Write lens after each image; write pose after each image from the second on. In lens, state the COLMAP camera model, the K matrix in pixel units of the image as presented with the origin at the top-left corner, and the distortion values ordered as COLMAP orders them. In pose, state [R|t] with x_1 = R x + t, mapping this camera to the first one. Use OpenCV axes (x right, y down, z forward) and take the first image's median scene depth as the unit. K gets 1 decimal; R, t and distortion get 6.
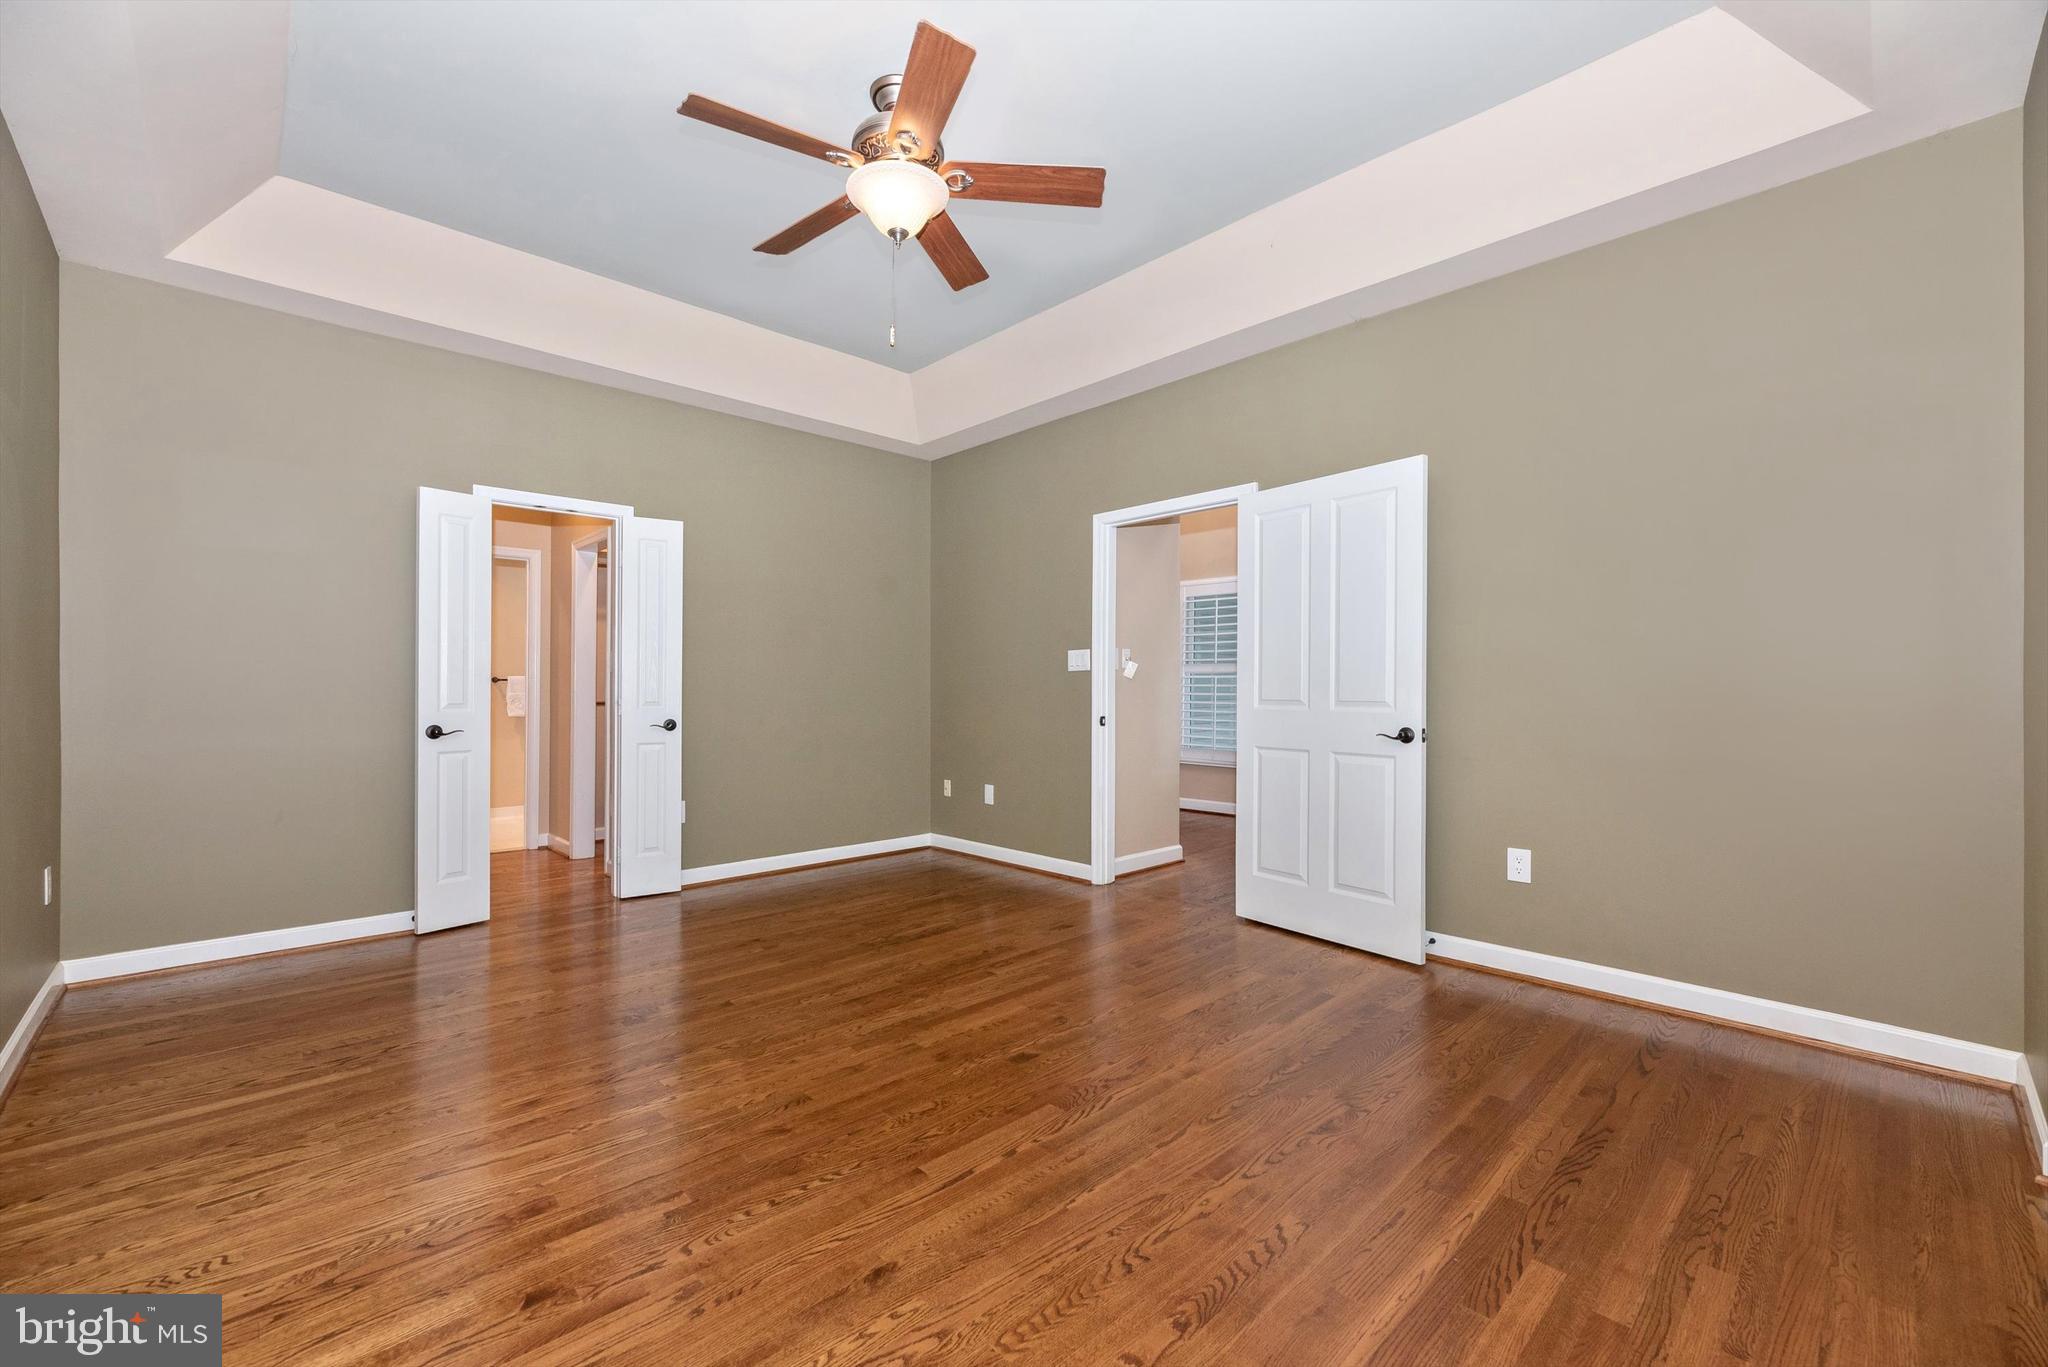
lens RADIAL K [[823.7, 0, 1015.8], [0, 823.7, 665.8], [0, 0, 1]] dist [-0.002849, -0.000867]
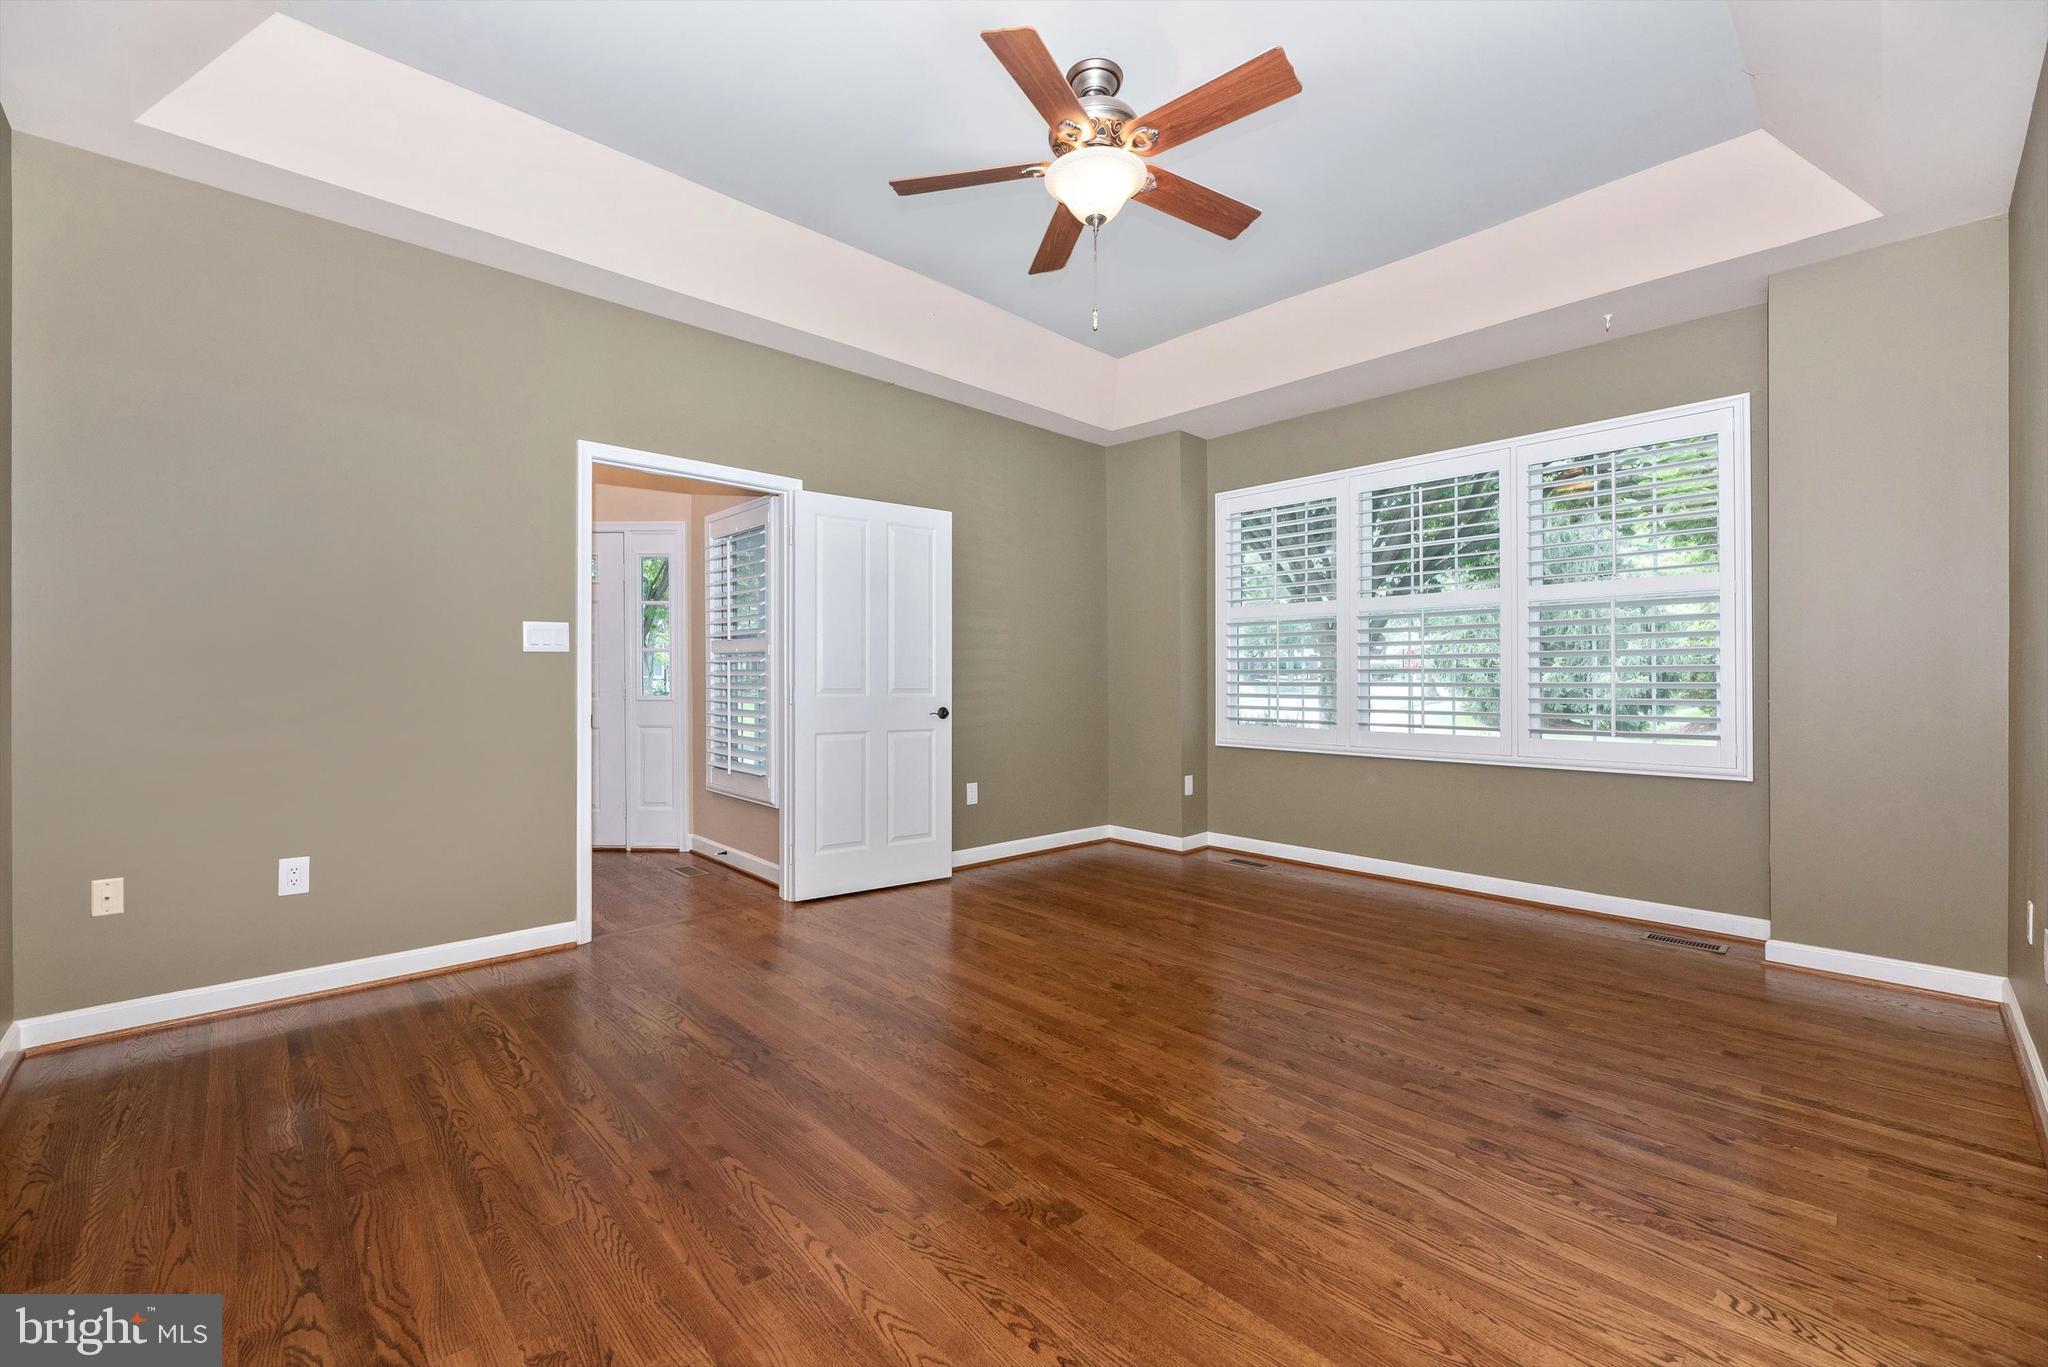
lens RADIAL K [[823.7, 0, 1013.6], [0, 823.7, 695.8], [0, 0, 1]] dist [-0.002849, -0.000867]
pose [[0.017008, -0.020309, 0.999649, -1.059131], [-0.035899, 0.999137, 0.020909, 0.025015], [-0.999211, -0.036242, 0.016264, 1.020694]]
